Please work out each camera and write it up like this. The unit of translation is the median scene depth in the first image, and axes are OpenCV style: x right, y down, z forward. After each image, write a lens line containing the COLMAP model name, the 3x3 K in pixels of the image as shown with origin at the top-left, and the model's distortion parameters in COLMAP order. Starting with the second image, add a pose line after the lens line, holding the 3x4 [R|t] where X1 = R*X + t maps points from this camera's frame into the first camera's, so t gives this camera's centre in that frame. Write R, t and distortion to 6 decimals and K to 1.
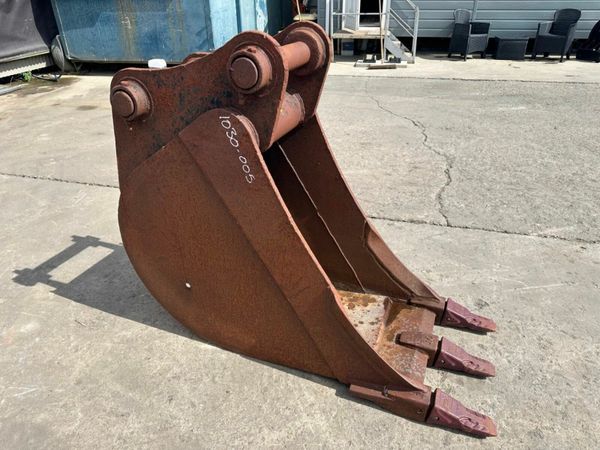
lens RADIAL K [[419.6, 0, 297.7], [0, 419.6, 225.4], [0, 0, 1]] dist [0.047552, -0.056861]
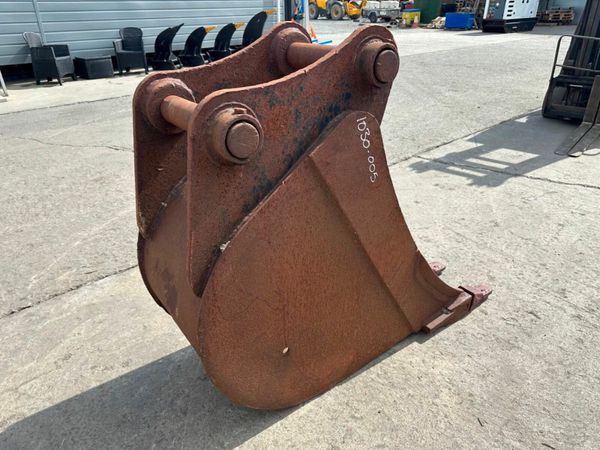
lens RADIAL K [[423.5, 0, 300.0], [0, 423.5, 225.0], [0, 0, 1]] dist [0.012122, -0.007637]
pose [[0.528018, -0.386474, 0.756198, -0.691856], [0.423329, 0.891710, 0.160140, -0.170100], [-0.736199, 0.235564, 0.634445, 0.374573]]
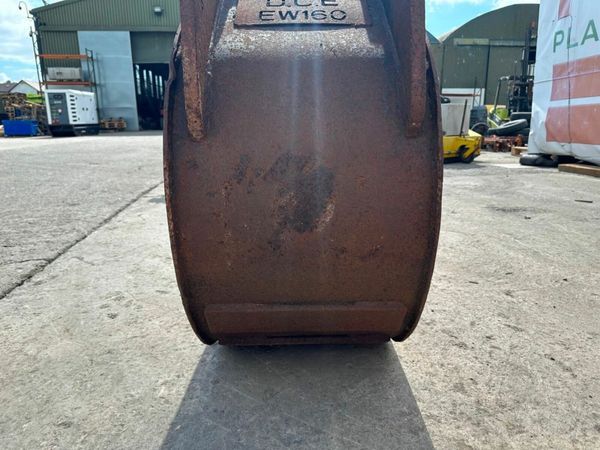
lens RADIAL K [[426.4, 0, 300.7], [0, 426.4, 232.9], [0, 0, 1]] dist [0.001801, -0.002880]
pose [[-0.376712, -0.220430, 0.899721, -0.702325], [0.477197, 0.786302, 0.392444, -0.179830], [-0.793959, 0.577182, -0.191021, 1.111454]]
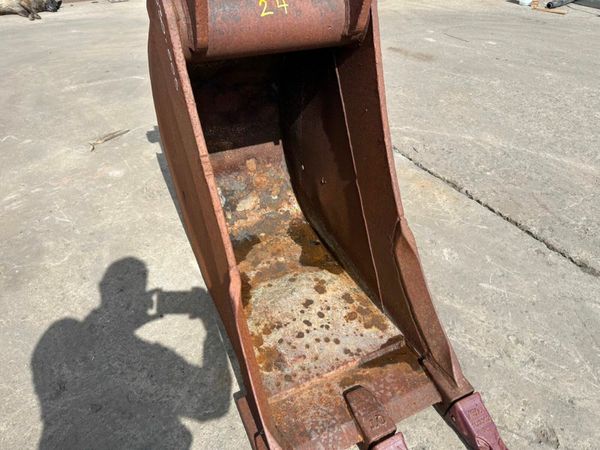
lens RADIAL K [[423.5, 0, 300.0], [0, 423.5, 225.0], [0, 0, 1]] dist [0.012122, -0.007637]
pose [[0.739692, 0.446469, -0.503509, 0.372174], [-0.360196, 0.894689, 0.264179, -0.115937], [0.568432, -0.014049, 0.822610, 0.357228]]
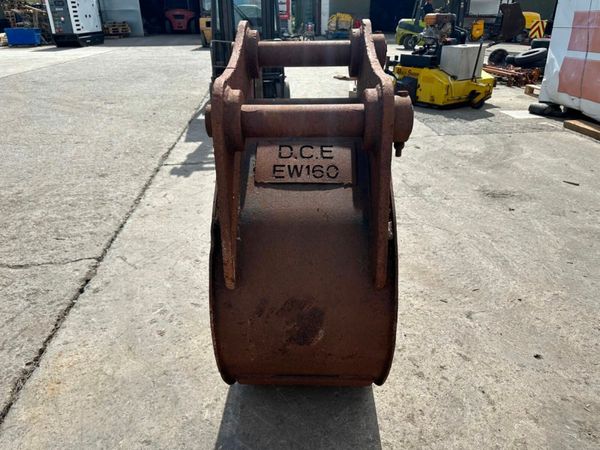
lens RADIAL K [[423.5, 0, 300.0], [0, 423.5, 225.0], [0, 0, 1]] dist [0.012122, -0.007637]
pose [[-0.349457, -0.402802, 0.845950, -0.780719], [0.477623, 0.700172, 0.530693, -0.477274], [-0.806074, 0.589500, -0.052293, 0.956786]]
